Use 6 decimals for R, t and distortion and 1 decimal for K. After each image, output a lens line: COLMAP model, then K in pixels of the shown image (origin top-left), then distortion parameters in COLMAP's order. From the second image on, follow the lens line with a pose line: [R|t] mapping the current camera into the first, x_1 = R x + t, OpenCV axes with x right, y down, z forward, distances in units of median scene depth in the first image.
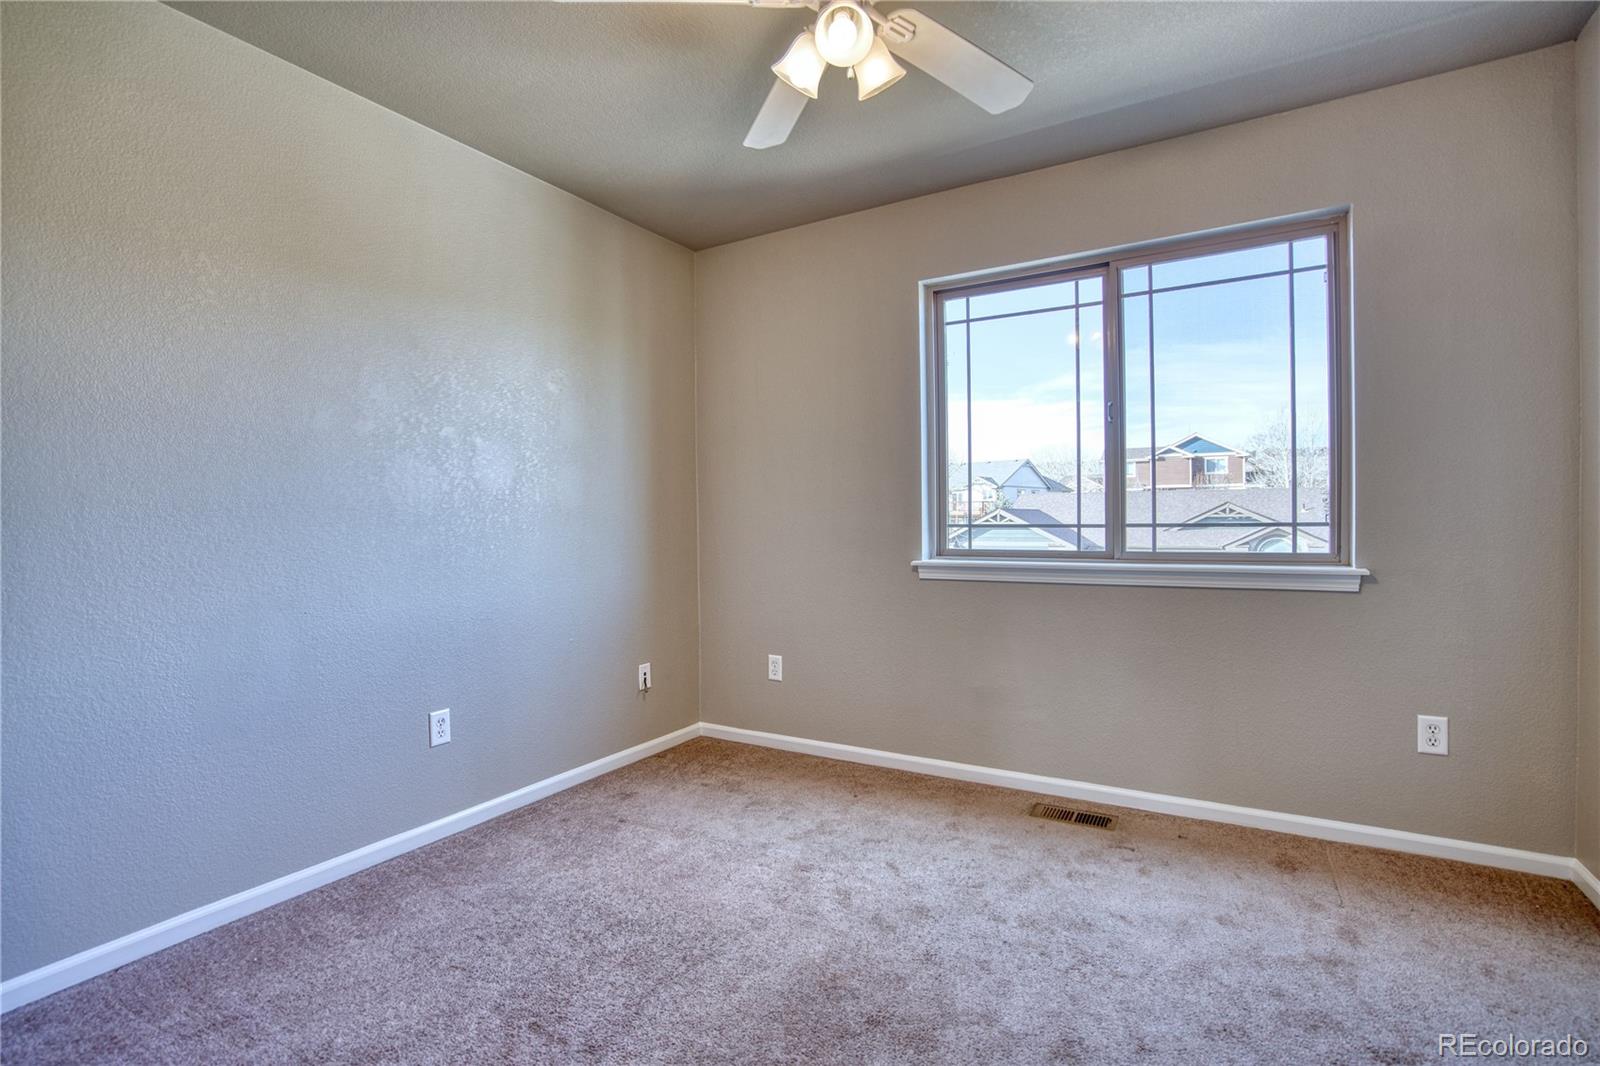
lens RADIAL K [[738.4, 0, 797.4], [0, 738.4, 529.5], [0, 0, 1]] dist [-0.058645, 0.023890]
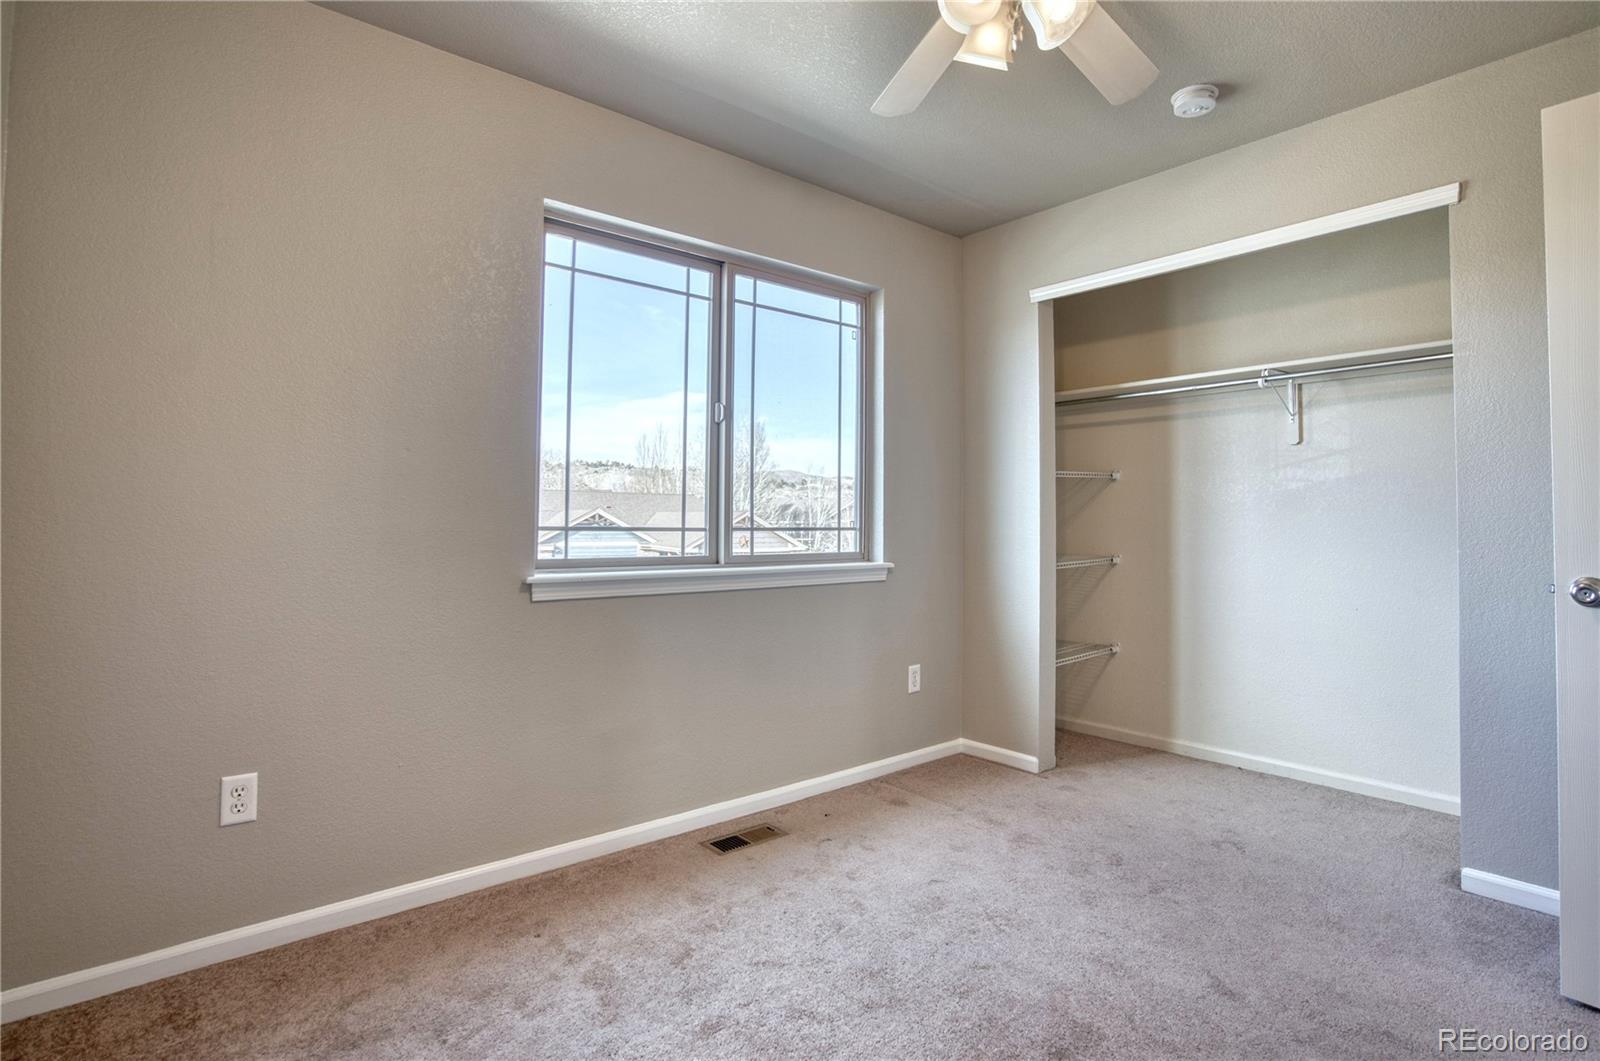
lens RADIAL K [[820.7, 0, 799.0], [0, 820.7, 495.9], [0, 0, 1]] dist [-0.072783, 0.035041]
pose [[0.302808, 0.046509, 0.951916, -0.580430], [0.005358, 0.998710, -0.050499, 0.005756], [-0.953037, 0.020392, 0.302168, 0.573043]]
